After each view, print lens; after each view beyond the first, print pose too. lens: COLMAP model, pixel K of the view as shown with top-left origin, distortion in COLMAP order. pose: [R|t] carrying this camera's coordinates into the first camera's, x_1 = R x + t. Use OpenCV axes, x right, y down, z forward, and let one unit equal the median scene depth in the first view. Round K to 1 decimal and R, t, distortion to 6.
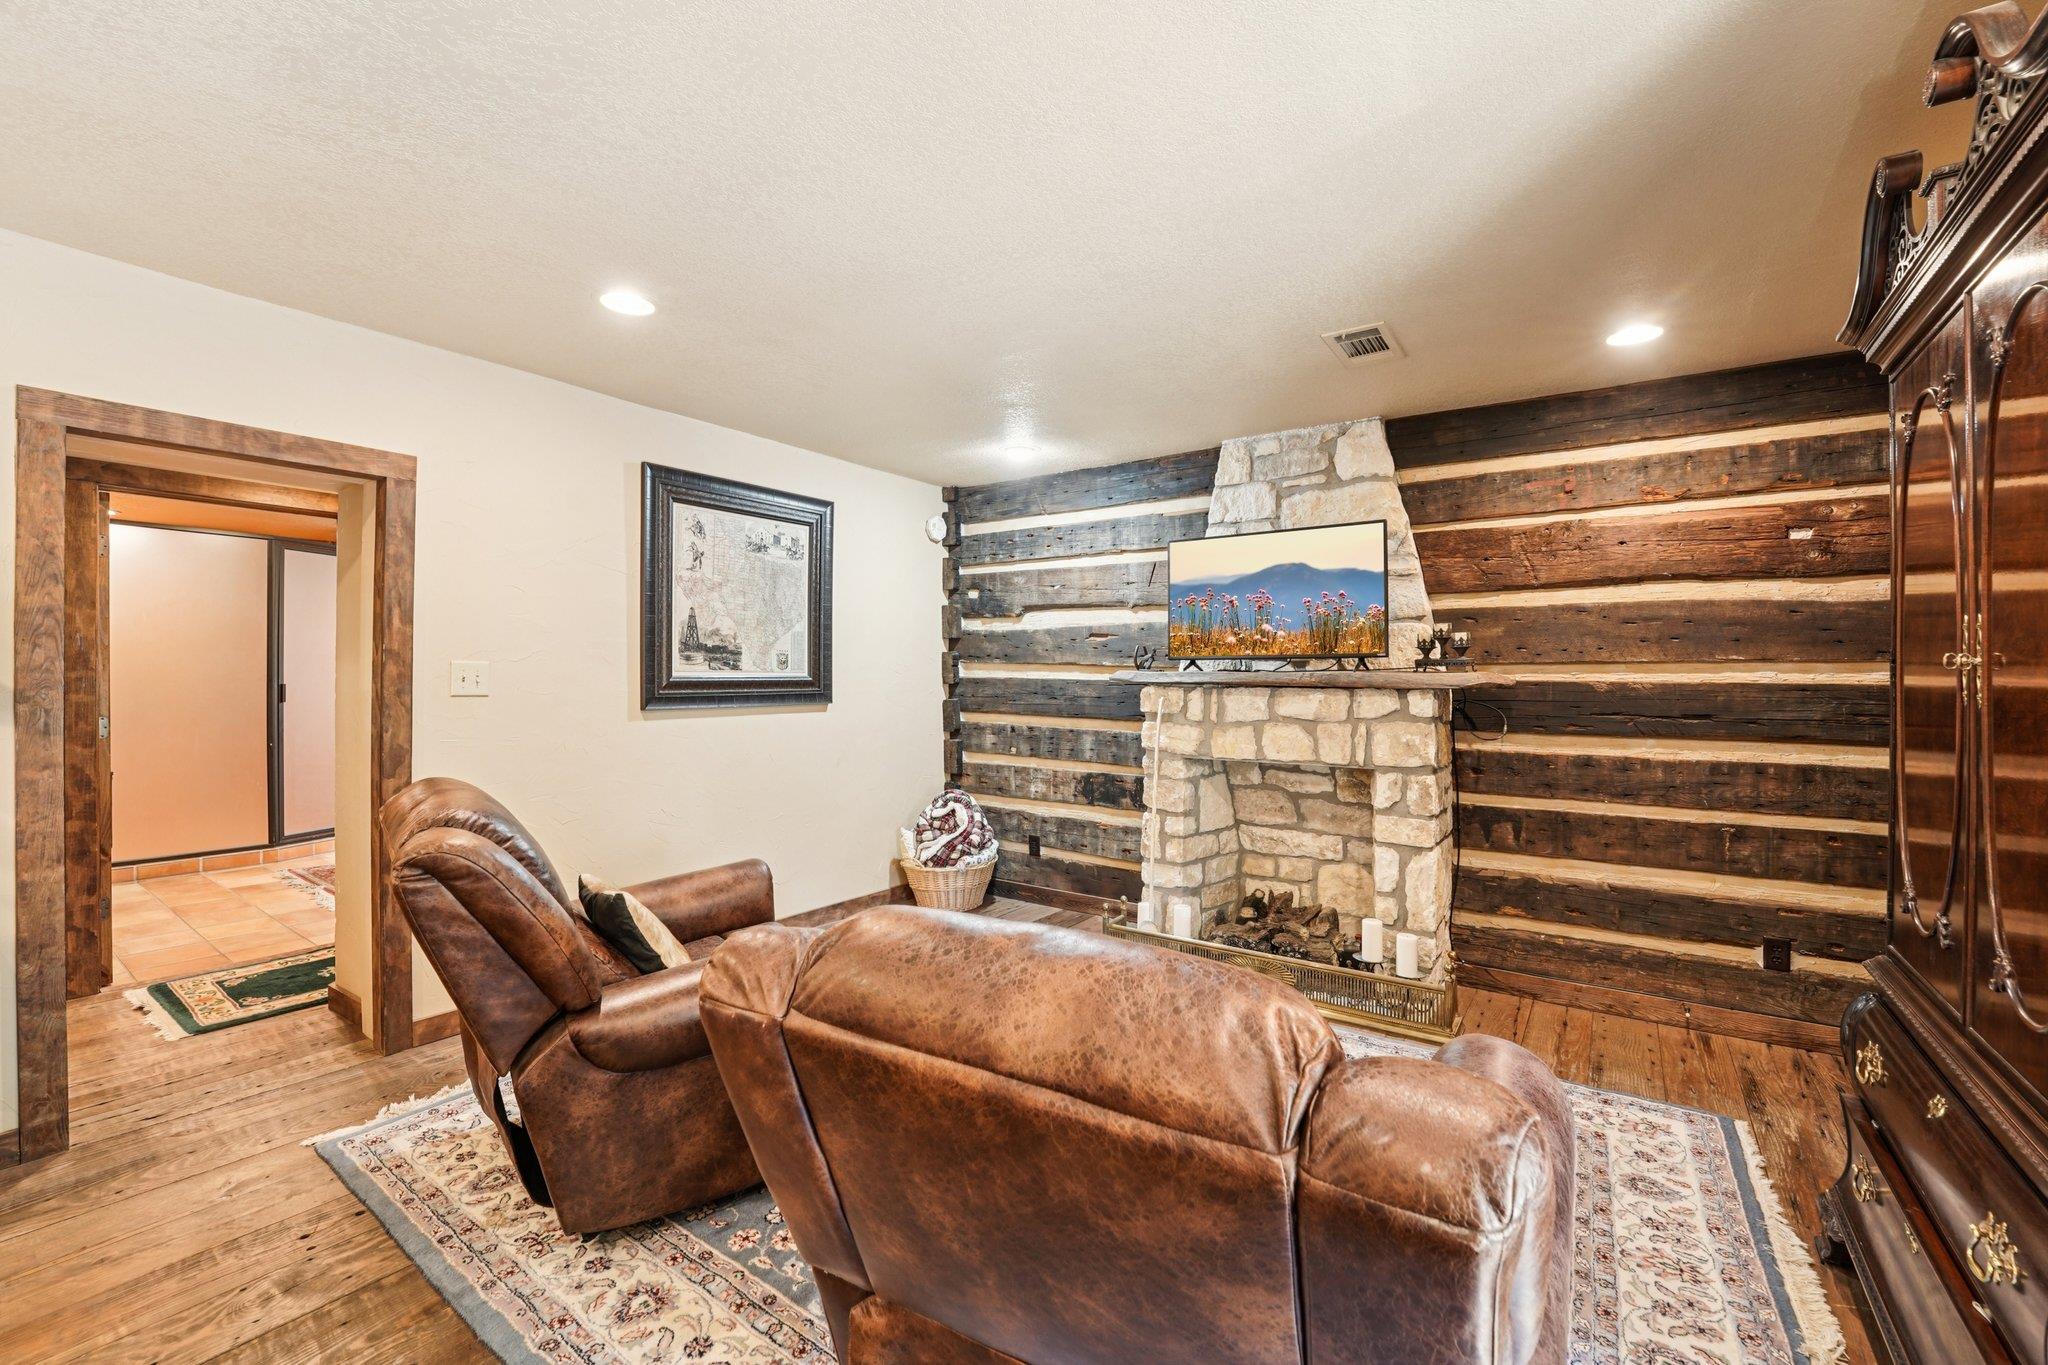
lens RADIAL K [[846.5, 0, 1015.2], [0, 846.5, 678.8], [0, 0, 1]] dist [-0.025012, 0.001497]
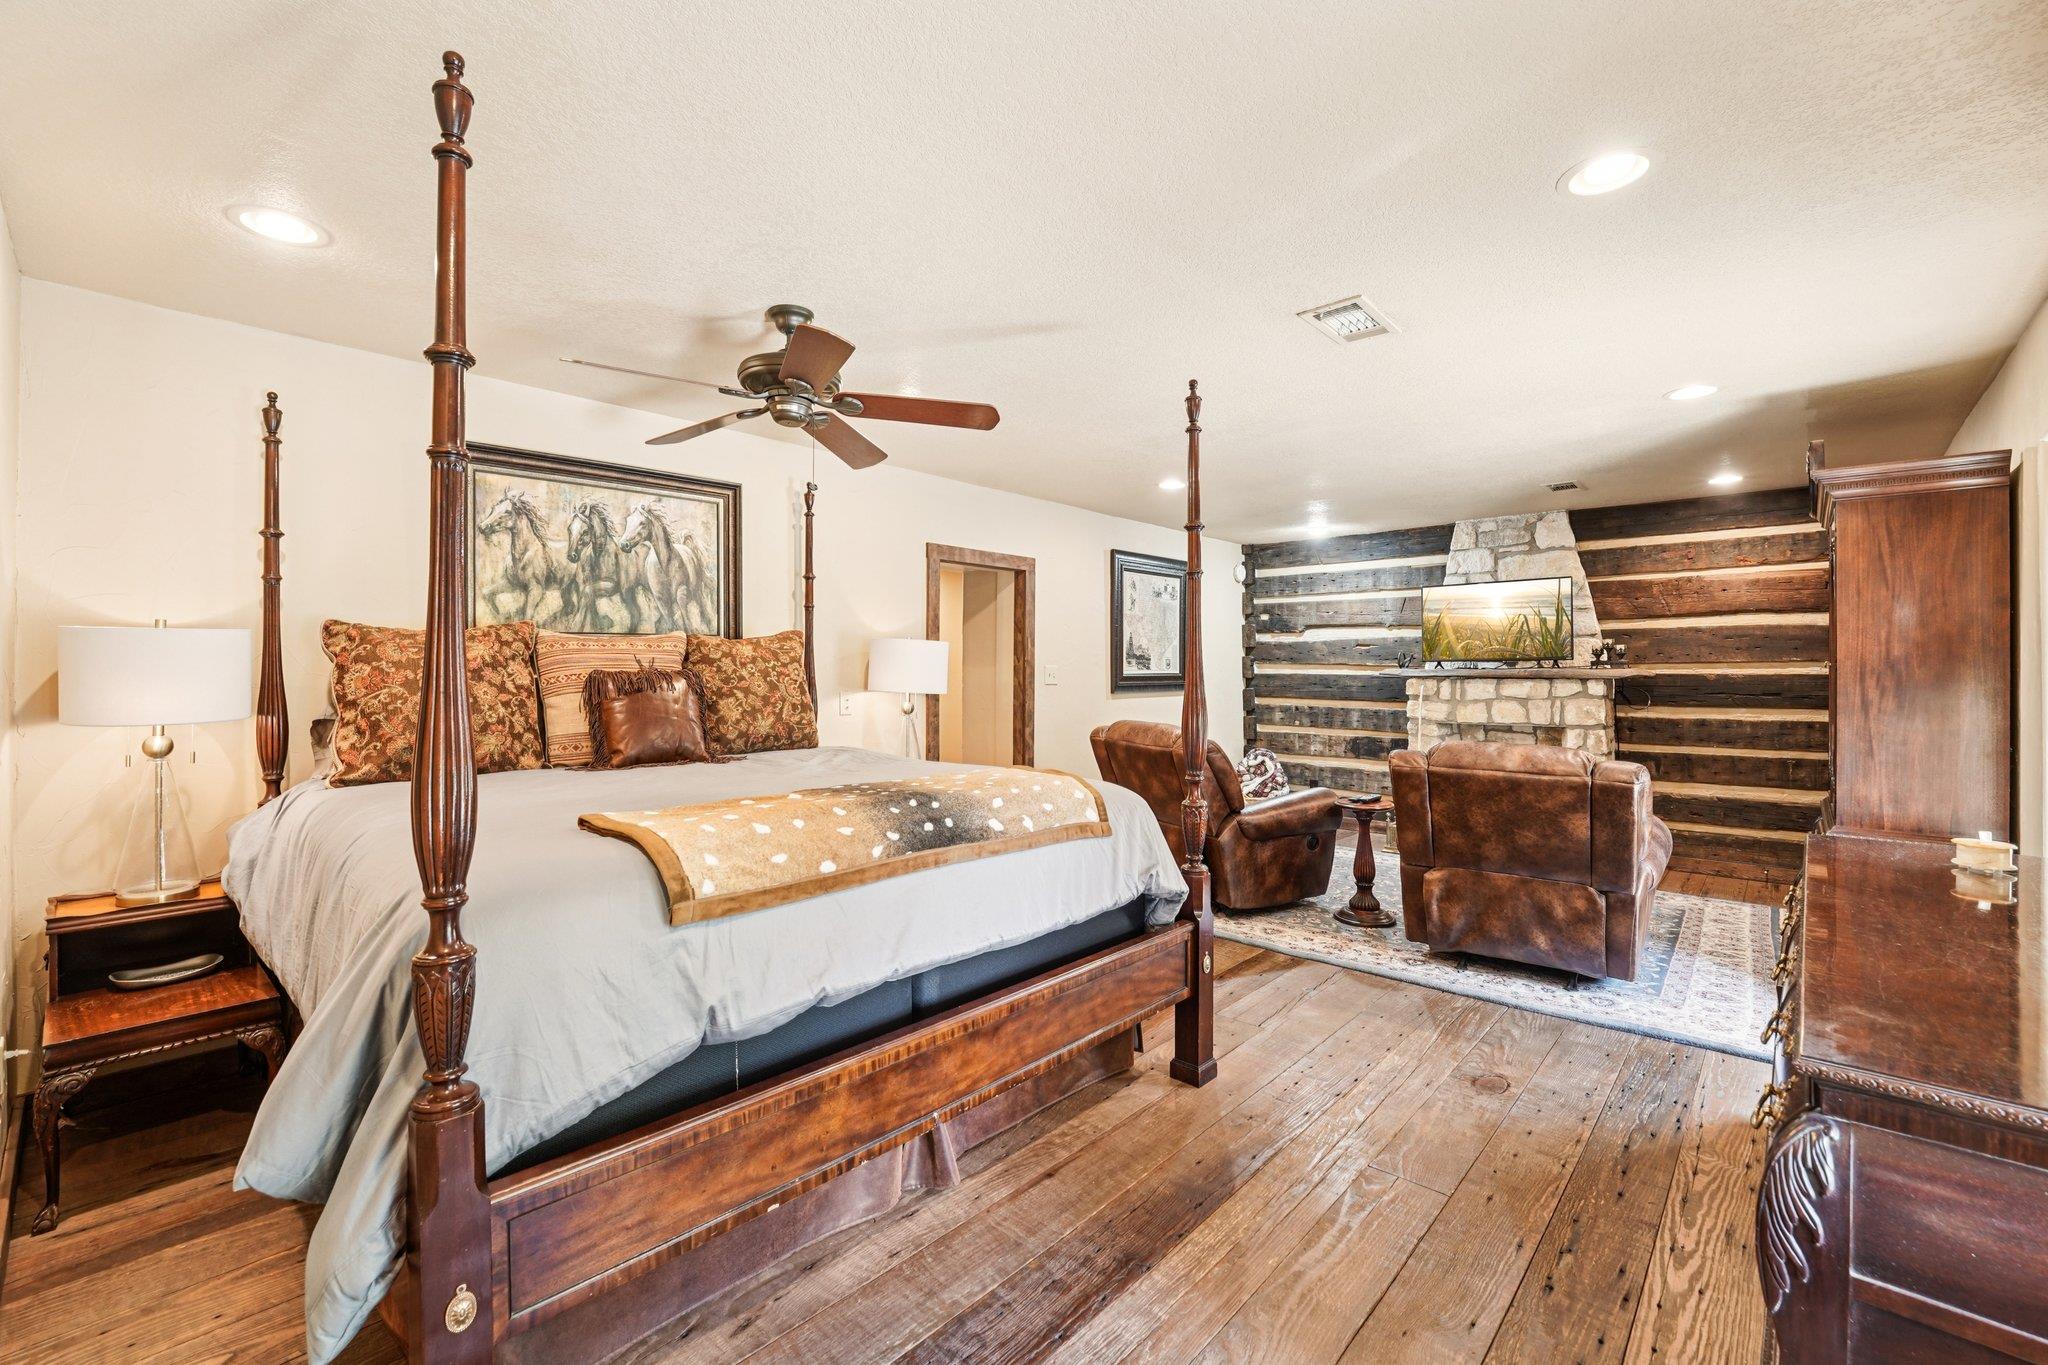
lens RADIAL K [[846.5, 0, 1030.9], [0, 846.5, 677.0], [0, 0, 1]] dist [-0.025012, 0.001497]
pose [[0.993044, -0.005037, -0.117639, -0.397554], [0.005239, 0.999985, 0.001401, -0.000022], [0.117630, -0.002008, 0.993055, -0.714975]]
